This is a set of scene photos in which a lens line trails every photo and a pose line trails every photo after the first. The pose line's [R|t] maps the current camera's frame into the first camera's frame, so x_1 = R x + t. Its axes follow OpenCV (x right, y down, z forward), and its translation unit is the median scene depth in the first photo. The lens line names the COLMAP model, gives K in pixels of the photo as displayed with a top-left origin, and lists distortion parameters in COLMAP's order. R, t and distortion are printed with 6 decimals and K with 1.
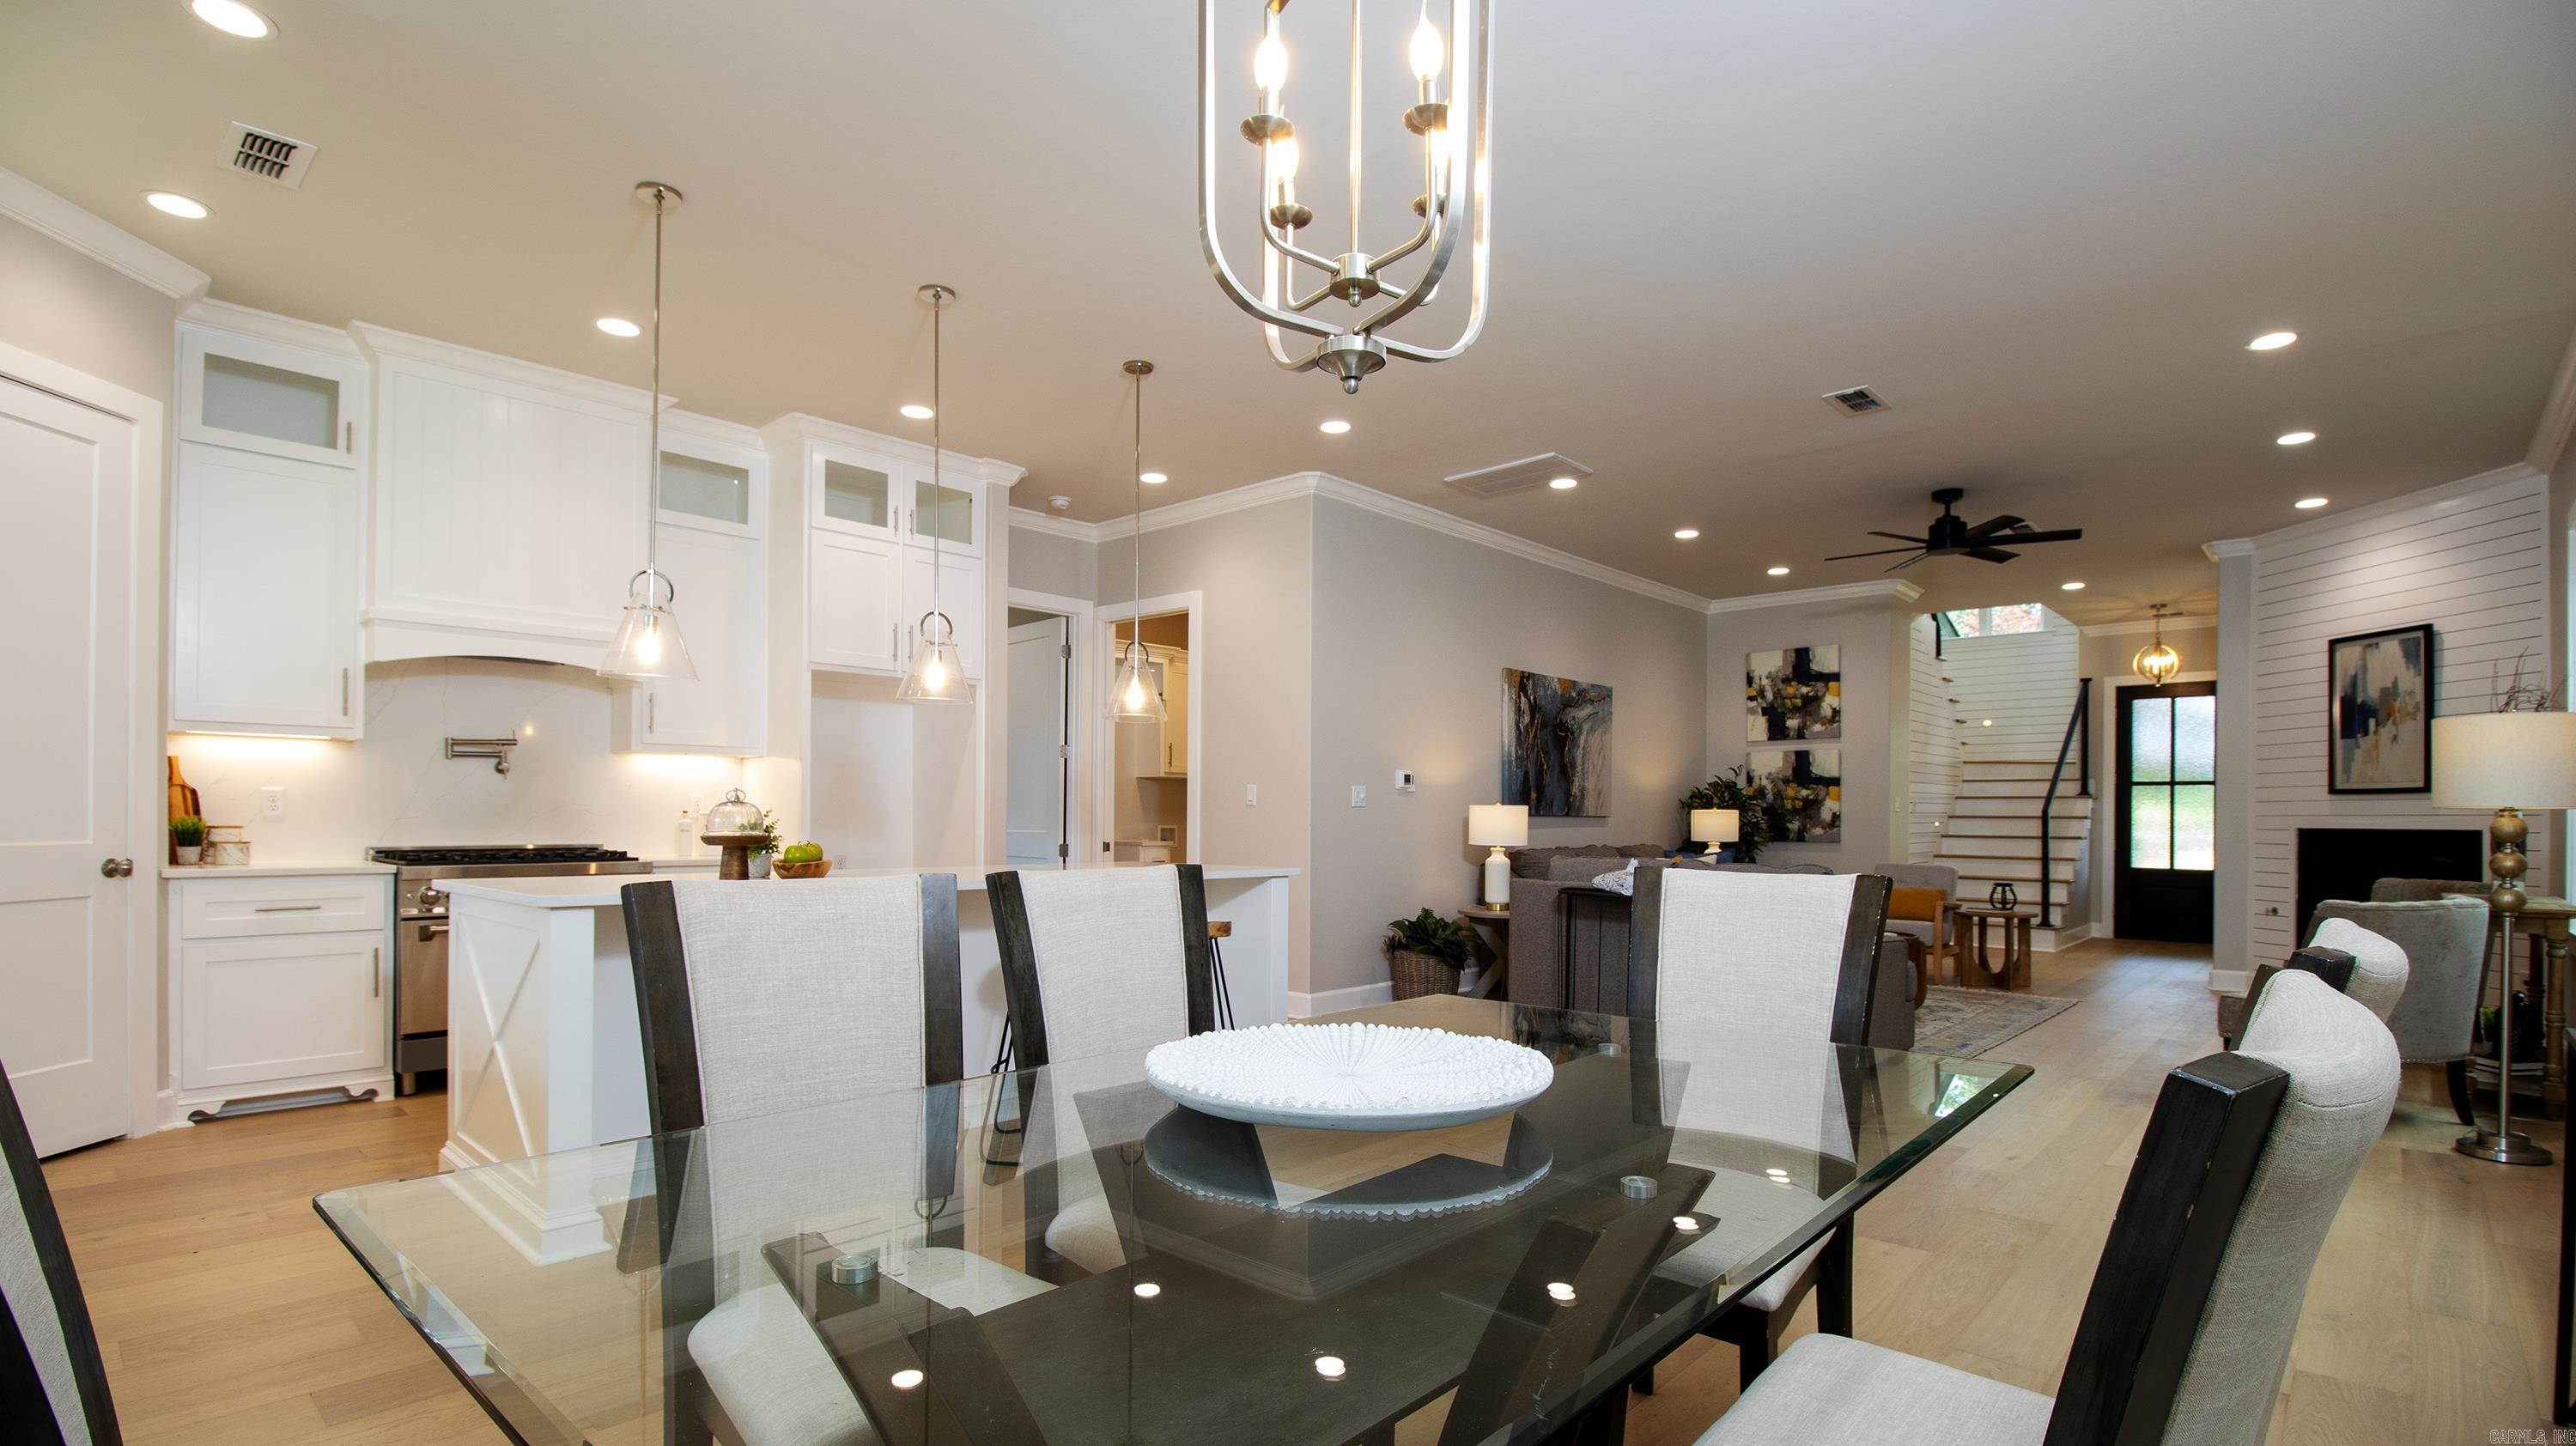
lens RADIAL K [[1214.3, 0, 1297.6], [0, 1214.3, 807.6], [0, 0, 1]] dist [-0.001567, -0.001878]
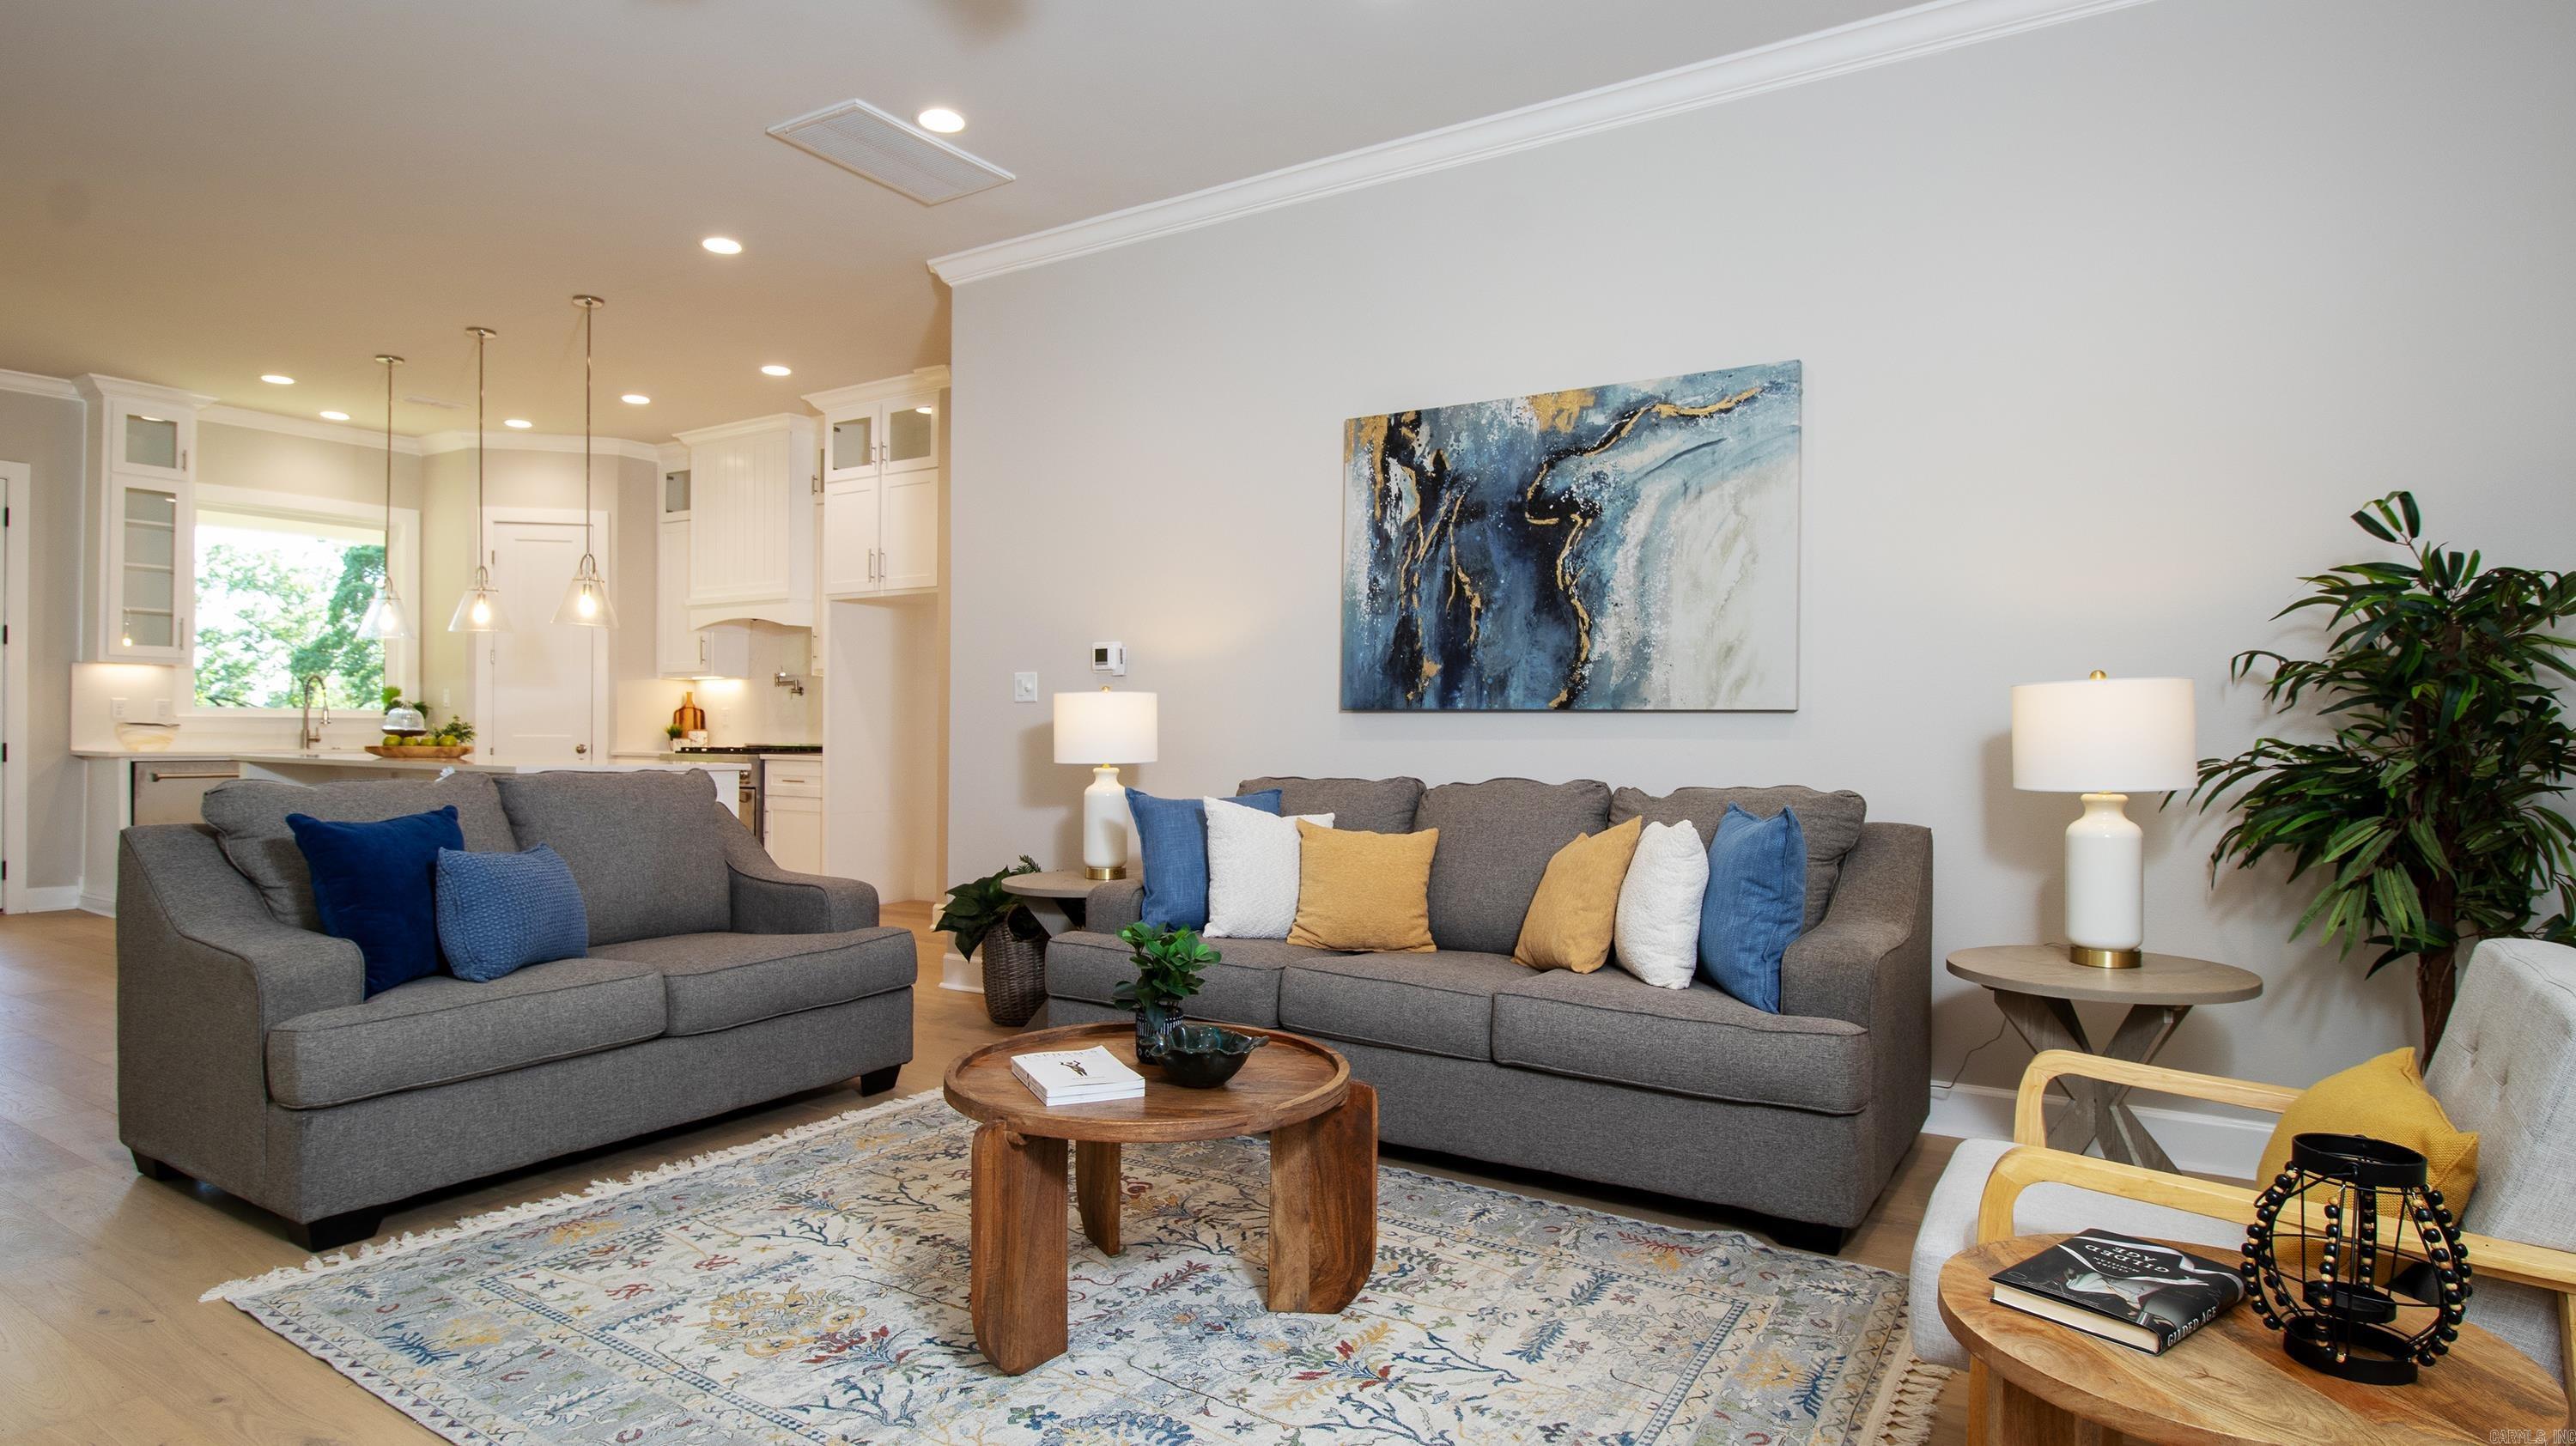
lens RADIAL K [[1364.9, 0, 1300.2], [0, 1364.9, 723.5], [0, 0, 1]] dist [0.007410, -0.015280]
pose [[0.168715, -0.011270, -0.985600, 0.674019], [0.002636, 0.999936, -0.010983, 0.016324], [0.985661, -0.000745, 0.168734, 0.819869]]
